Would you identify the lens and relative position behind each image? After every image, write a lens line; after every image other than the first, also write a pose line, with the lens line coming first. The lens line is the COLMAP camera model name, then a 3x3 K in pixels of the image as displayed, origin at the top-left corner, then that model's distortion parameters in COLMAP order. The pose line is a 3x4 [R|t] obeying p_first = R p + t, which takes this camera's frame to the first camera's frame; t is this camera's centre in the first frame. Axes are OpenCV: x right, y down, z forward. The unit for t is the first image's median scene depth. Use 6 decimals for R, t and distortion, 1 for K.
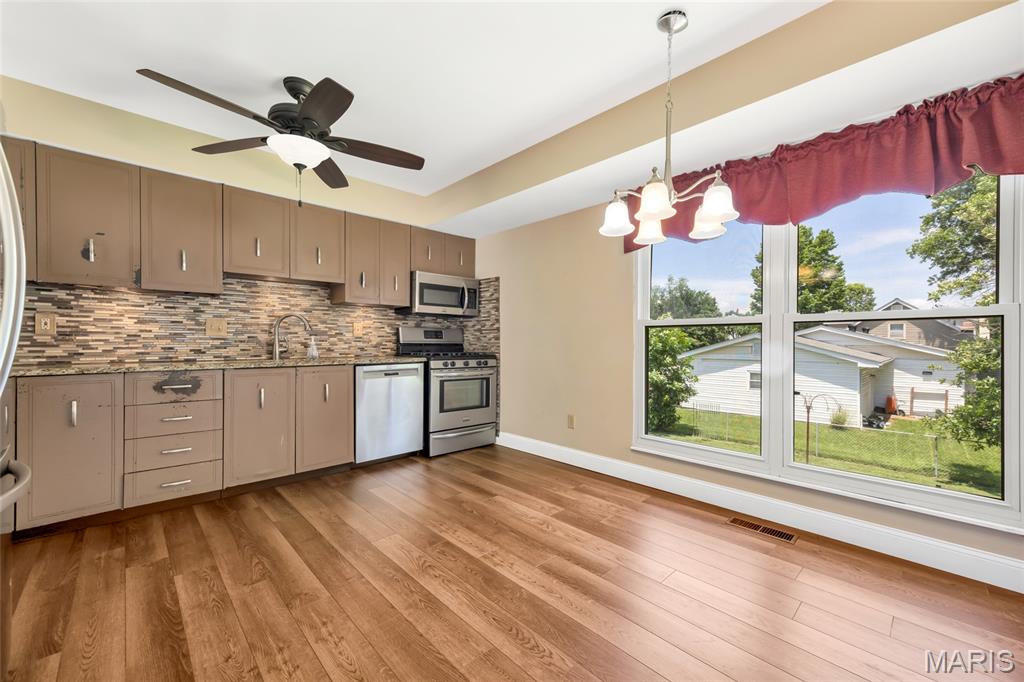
lens RADIAL K [[408.2, 0, 514.5], [0, 408.2, 340.9], [0, 0, 1]] dist [0.010302, 0.000028]
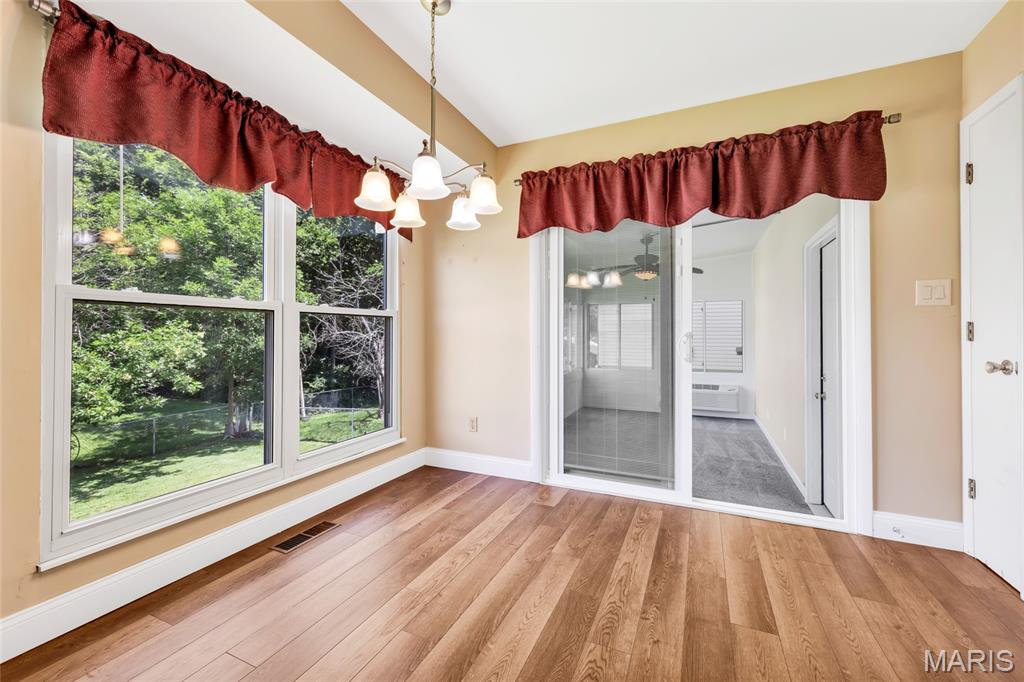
lens RADIAL K [[416.0, 0, 513.9], [0, 416.0, 330.7], [0, 0, 1]] dist [0.011227, -0.000586]
pose [[-0.383211, 0.002610, 0.923657, -0.370338], [-0.008886, 0.999939, -0.006512, -0.000724], [-0.923618, -0.010703, -0.383165, 0.768057]]
